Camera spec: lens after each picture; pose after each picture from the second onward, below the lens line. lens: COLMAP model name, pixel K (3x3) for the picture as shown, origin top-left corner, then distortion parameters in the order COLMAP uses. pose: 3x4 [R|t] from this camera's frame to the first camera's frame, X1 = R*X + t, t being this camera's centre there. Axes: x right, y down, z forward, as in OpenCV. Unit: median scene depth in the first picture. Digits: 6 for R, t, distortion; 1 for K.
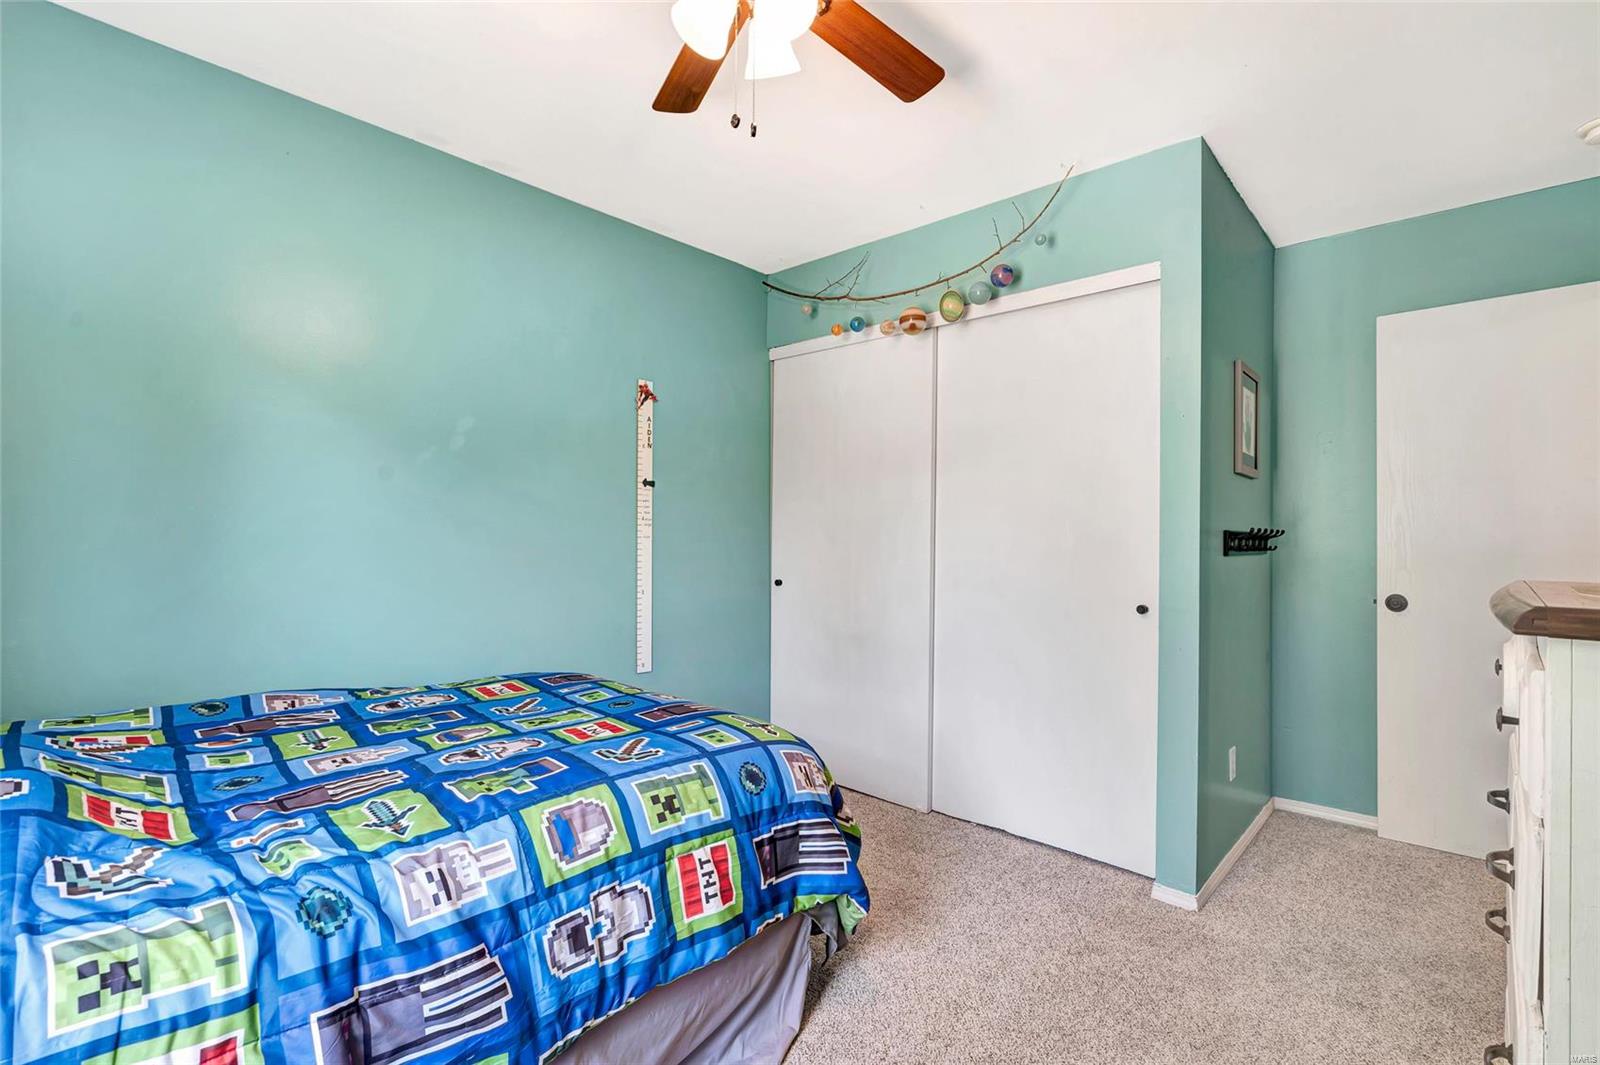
lens RADIAL K [[728.8, 0, 798.4], [0, 728.8, 531.8], [0, 0, 1]] dist [-0.001821, 0.000838]
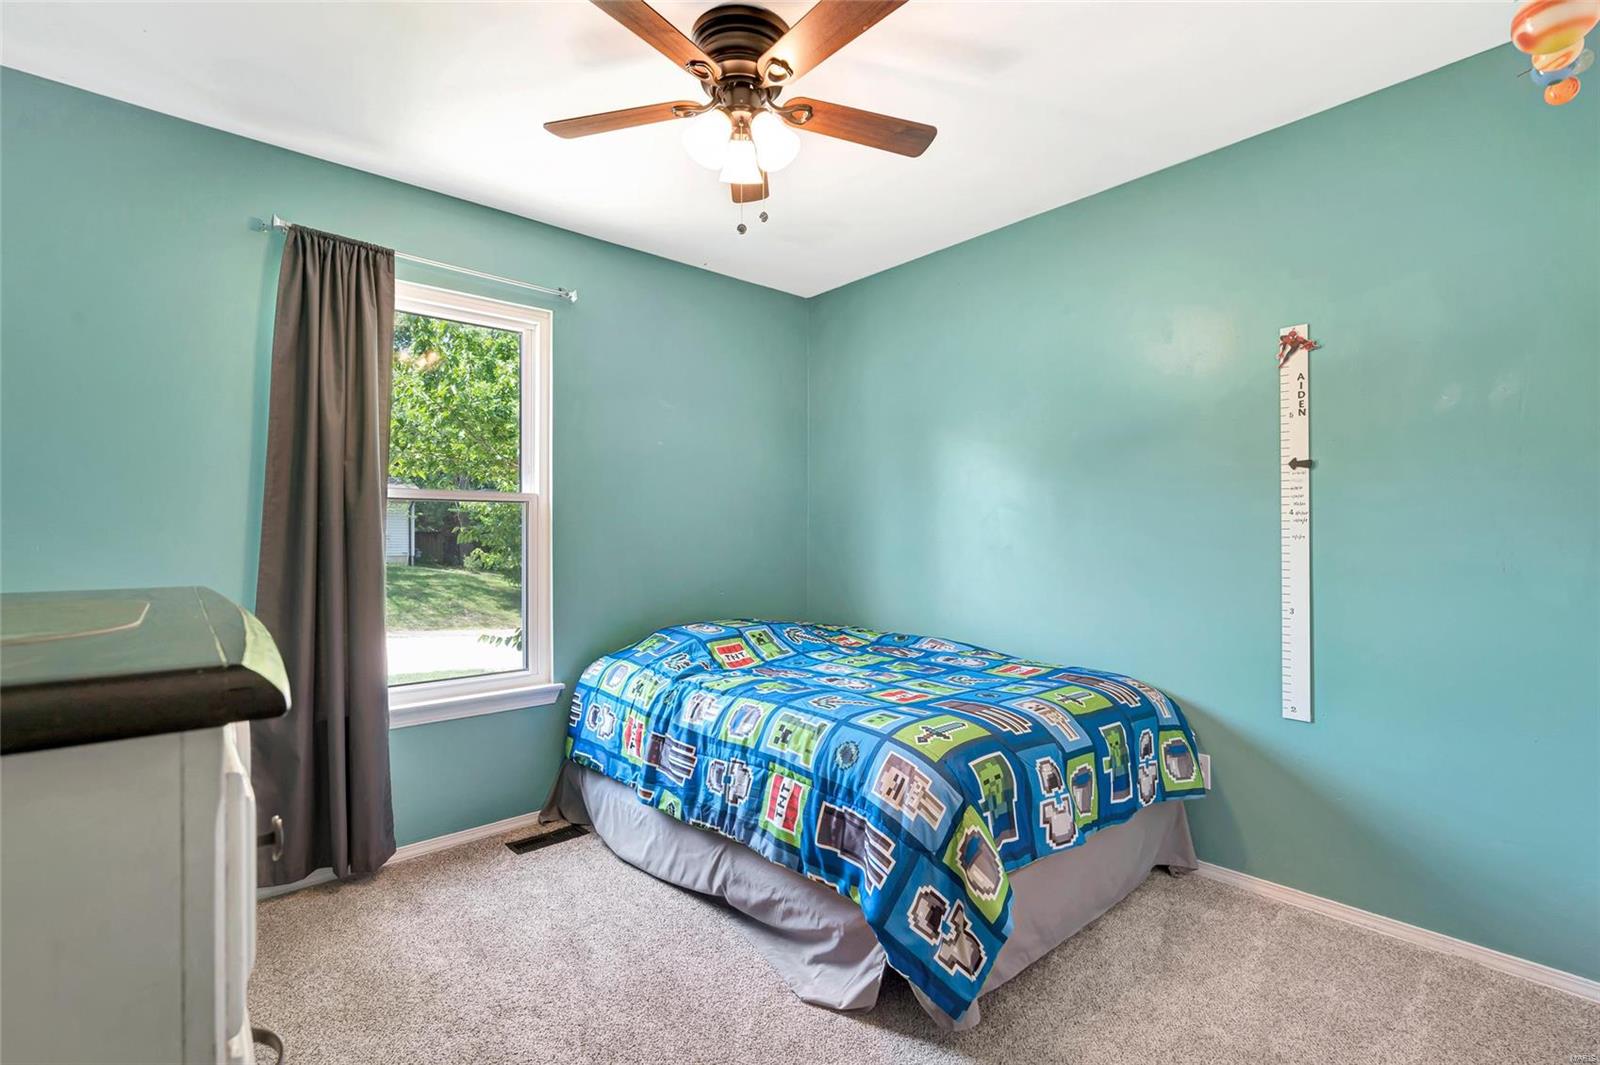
lens RADIAL K [[728.8, 0, 798.4], [0, 728.8, 531.8], [0, 0, 1]] dist [-0.001821, 0.000838]
pose [[-0.094956, -0.011374, -0.995416, 1.049047], [0.008210, 0.999892, -0.012208, 0.012011], [0.995448, -0.009331, -0.094852, 1.036712]]
